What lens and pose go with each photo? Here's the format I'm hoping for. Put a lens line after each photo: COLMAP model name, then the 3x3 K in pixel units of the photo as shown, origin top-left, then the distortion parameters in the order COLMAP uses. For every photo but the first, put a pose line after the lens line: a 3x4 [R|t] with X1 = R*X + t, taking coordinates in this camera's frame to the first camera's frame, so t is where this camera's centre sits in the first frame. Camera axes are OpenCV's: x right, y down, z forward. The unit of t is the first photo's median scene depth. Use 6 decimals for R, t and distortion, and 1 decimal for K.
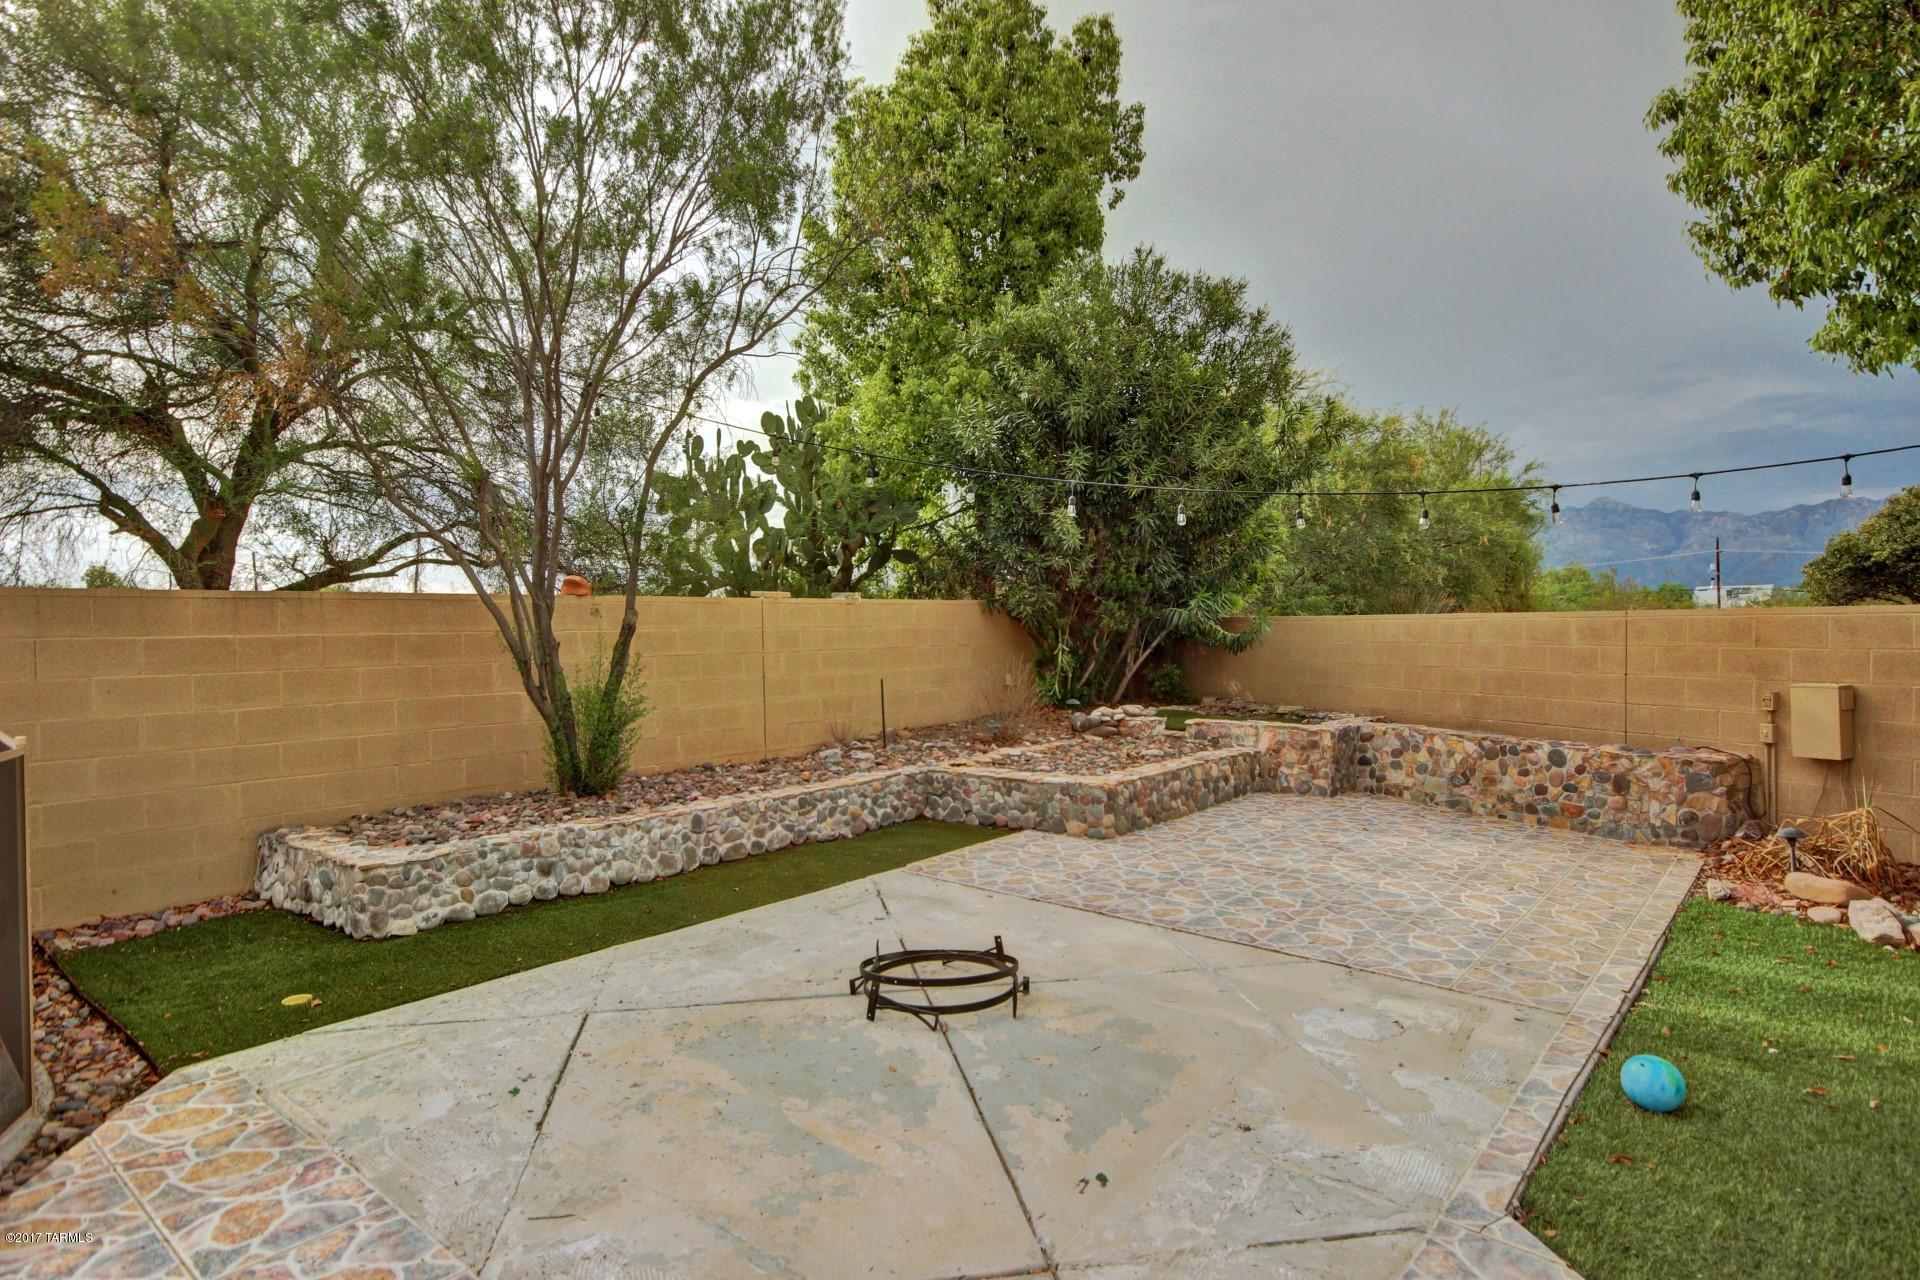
lens RADIAL K [[1045.0, 0, 950.9], [0, 1045.0, 638.3], [0, 0, 1]] dist [0.005395, 0.004365]
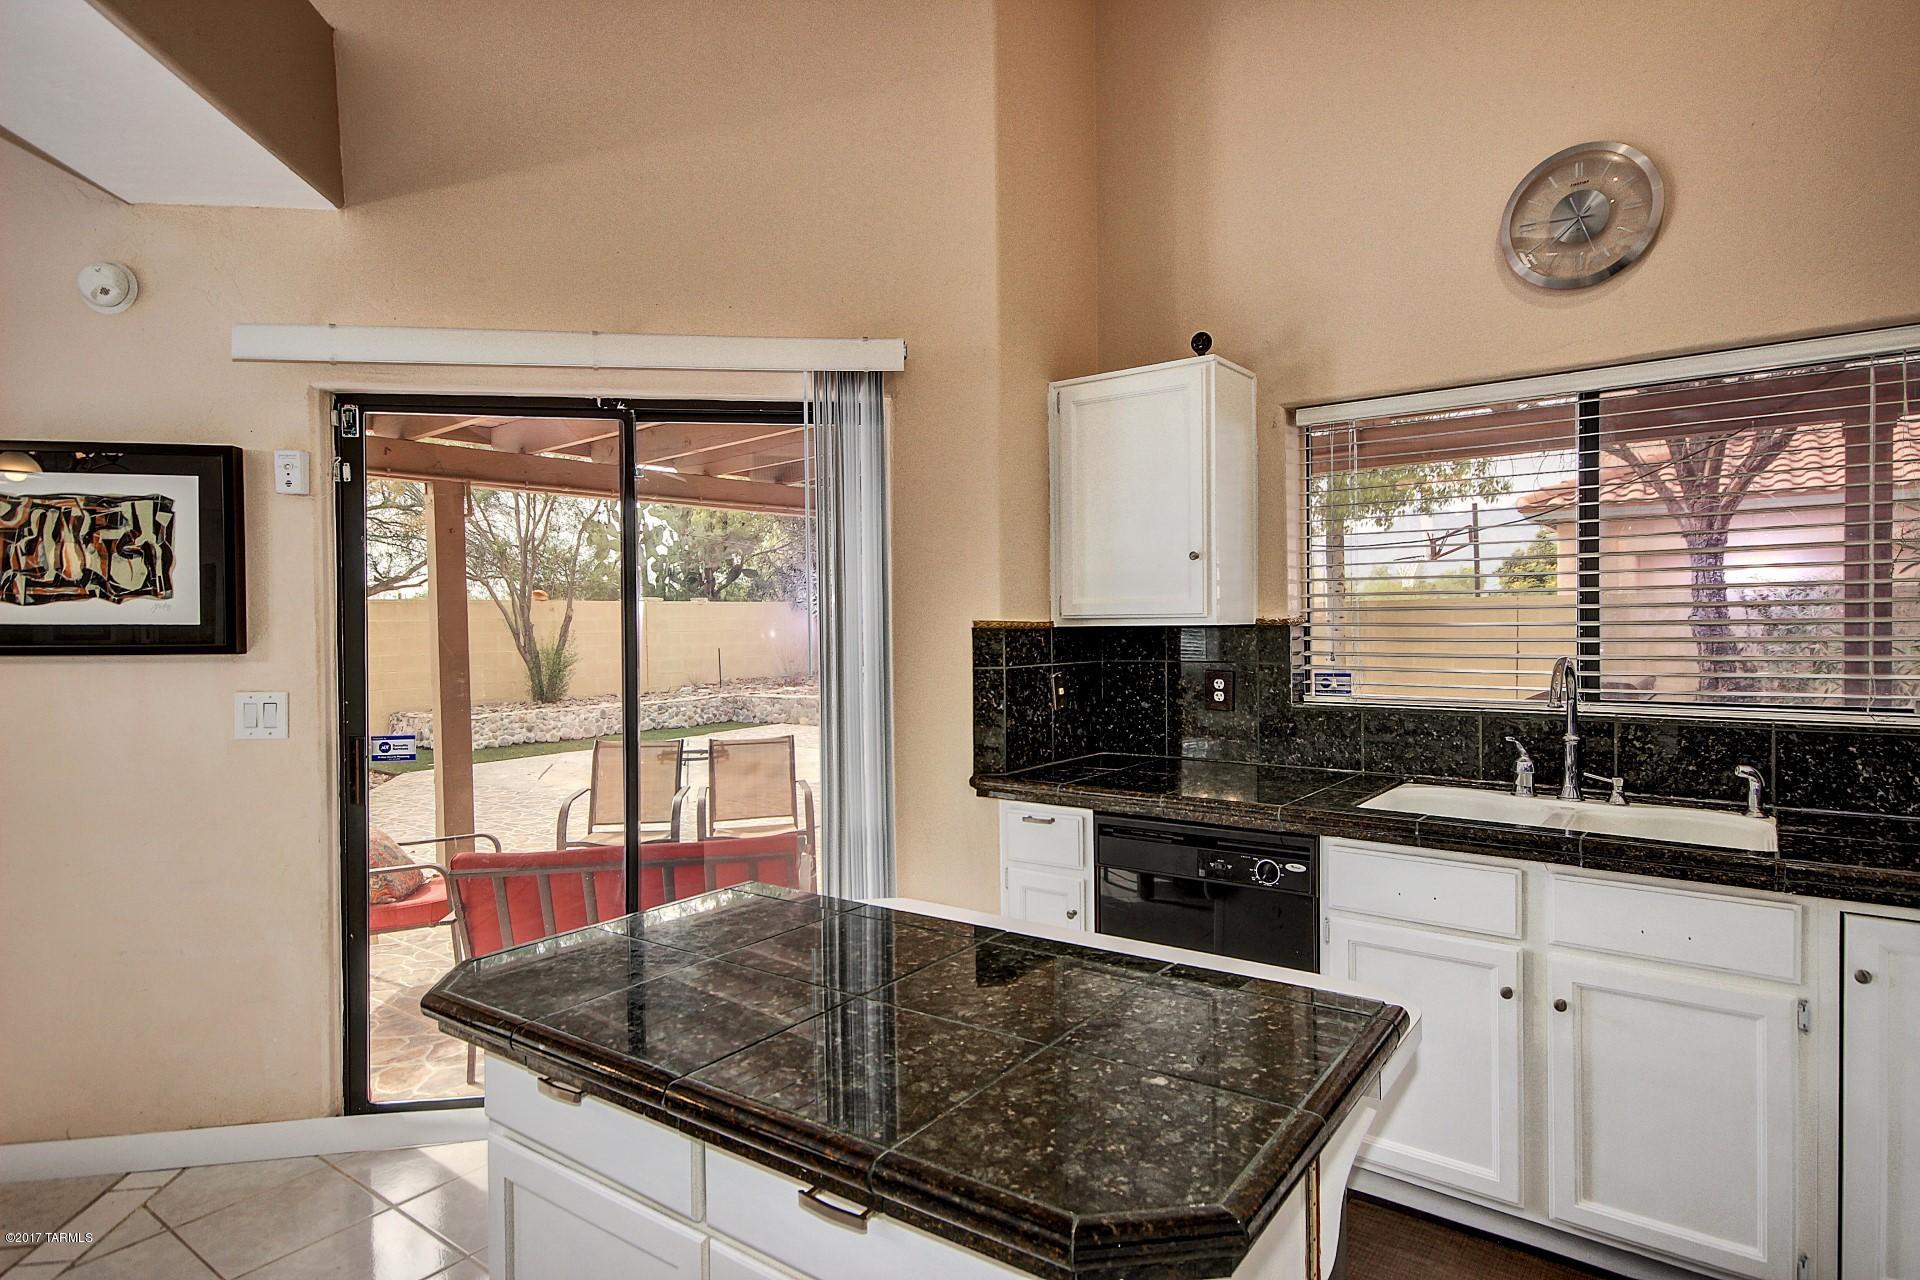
lens RADIAL K [[1045.0, 0, 952.9], [0, 1045.0, 634.6], [0, 0, 1]] dist [0.005395, 0.004365]
pose [[0.998560, -0.000688, 0.053638, 0.290748], [0.000671, 1.000000, 0.000328, 0.020471], [-0.053639, -0.000292, 0.998560, -0.946477]]
